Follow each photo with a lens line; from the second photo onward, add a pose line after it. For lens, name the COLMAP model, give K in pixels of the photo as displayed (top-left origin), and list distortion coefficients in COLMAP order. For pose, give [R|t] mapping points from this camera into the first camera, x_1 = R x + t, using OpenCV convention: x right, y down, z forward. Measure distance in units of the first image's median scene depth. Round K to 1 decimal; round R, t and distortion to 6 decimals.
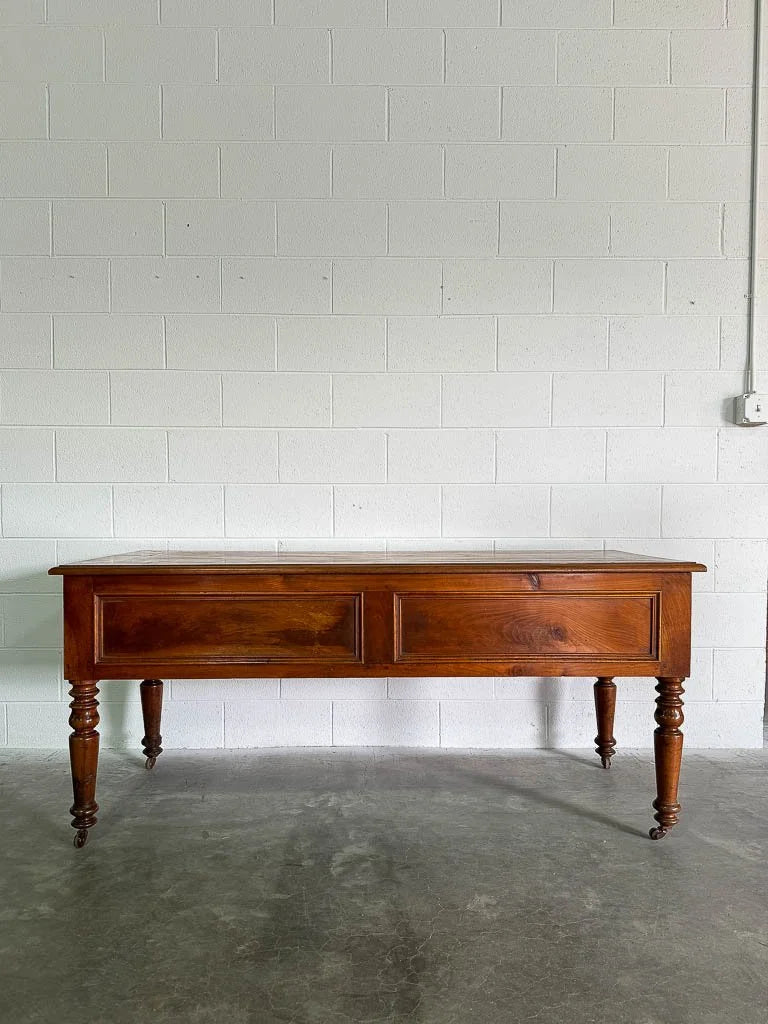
lens RADIAL K [[776.6, 0, 380.3], [0, 776.6, 518.7], [0, 0, 1]] dist [0.009425, -0.022132]
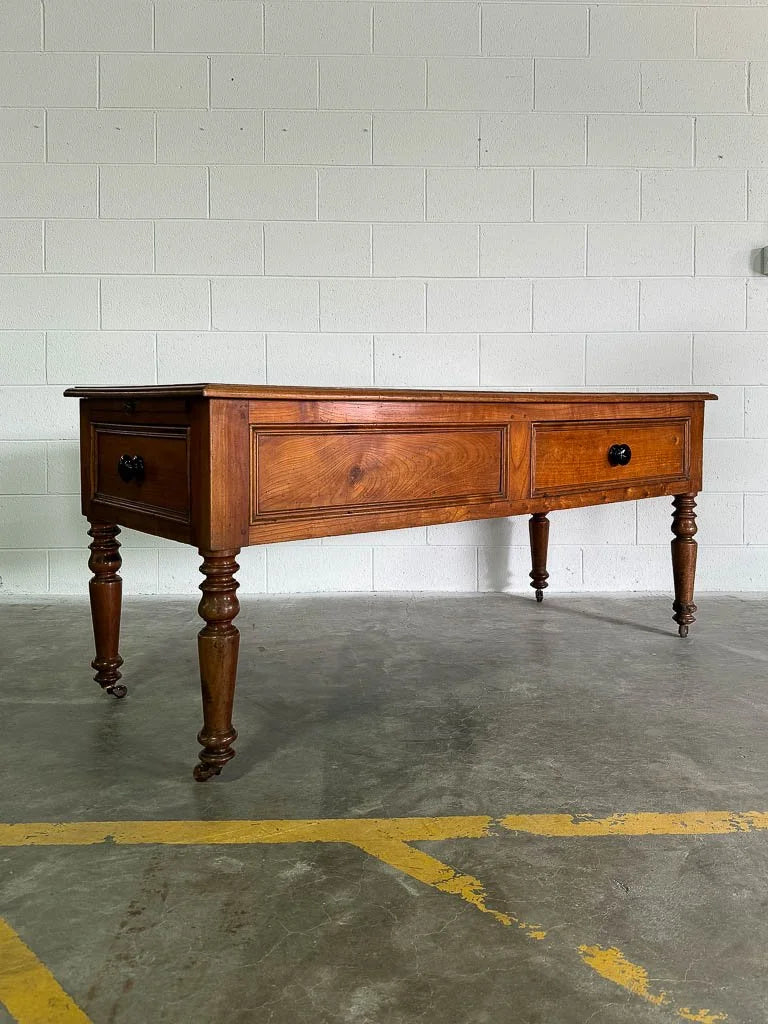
lens RADIAL K [[839.8, 0, 415.1], [0, 839.8, 409.7], [0, 0, 1]] dist [0.016514, -0.022655]
pose [[0.999837, 0.000293, 0.018037, -0.035364], [-0.000175, 0.999978, -0.006565, 0.087946], [-0.018038, 0.006561, 0.999816, -0.148527]]
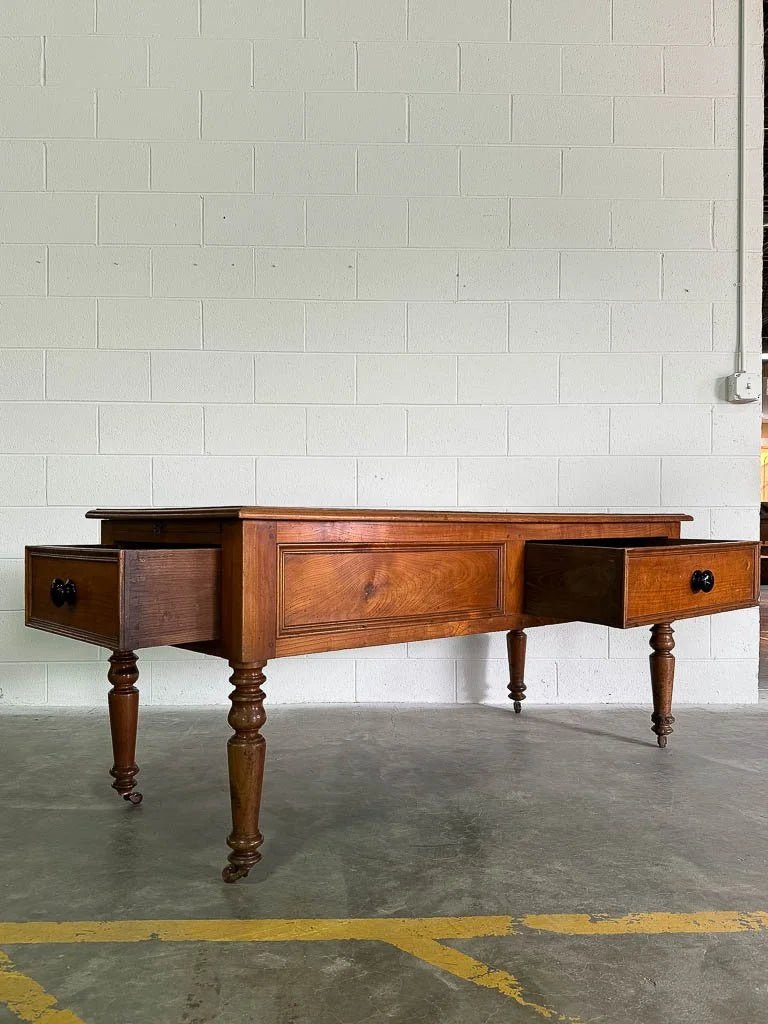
lens RADIAL K [[808.9, 0, 362.5], [0, 808.9, 510.0], [0, 0, 1]] dist [0.016199, -0.022449]
pose [[0.999902, 0.000457, 0.014001, -0.094060], [-0.000031, 0.999539, -0.030376, 0.087497], [-0.014008, 0.030373, 0.999440, -0.164822]]
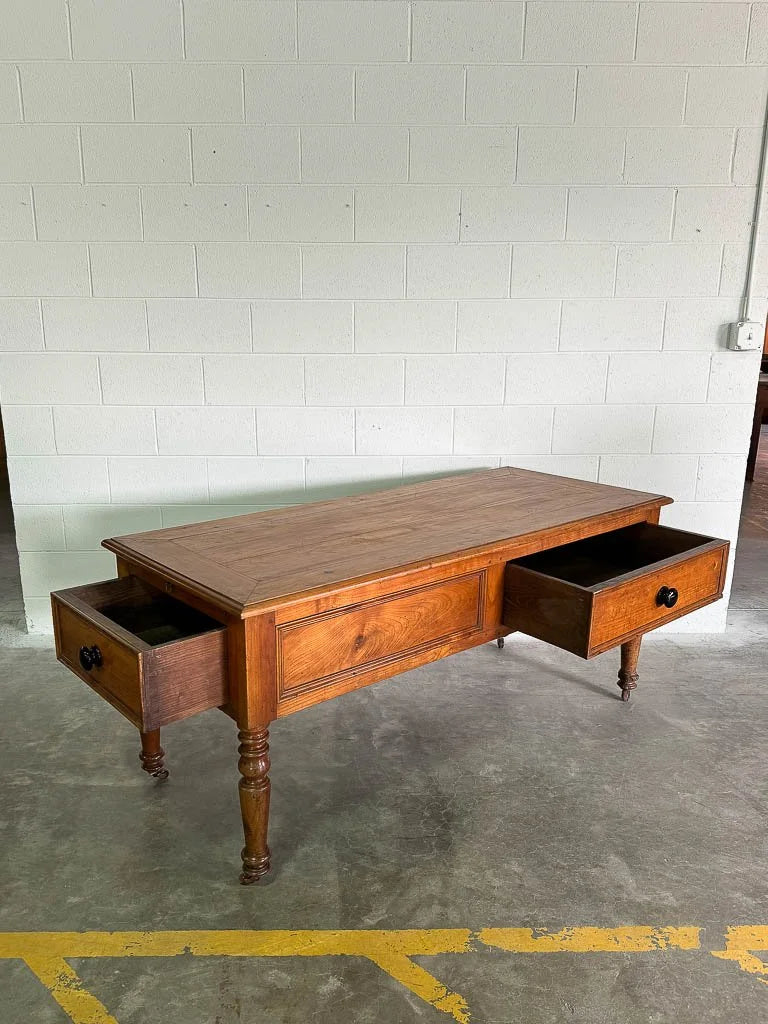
lens RADIAL K [[808.9, 0, 357.3], [0, 808.9, 531.3], [0, 0, 1]] dist [0.016199, -0.022449]
pose [[1.000000, -0.000818, -0.000566, -0.078149], [0.000924, 0.974323, 0.225155, -0.175697], [0.000367, -0.225155, 0.974323, -0.210176]]
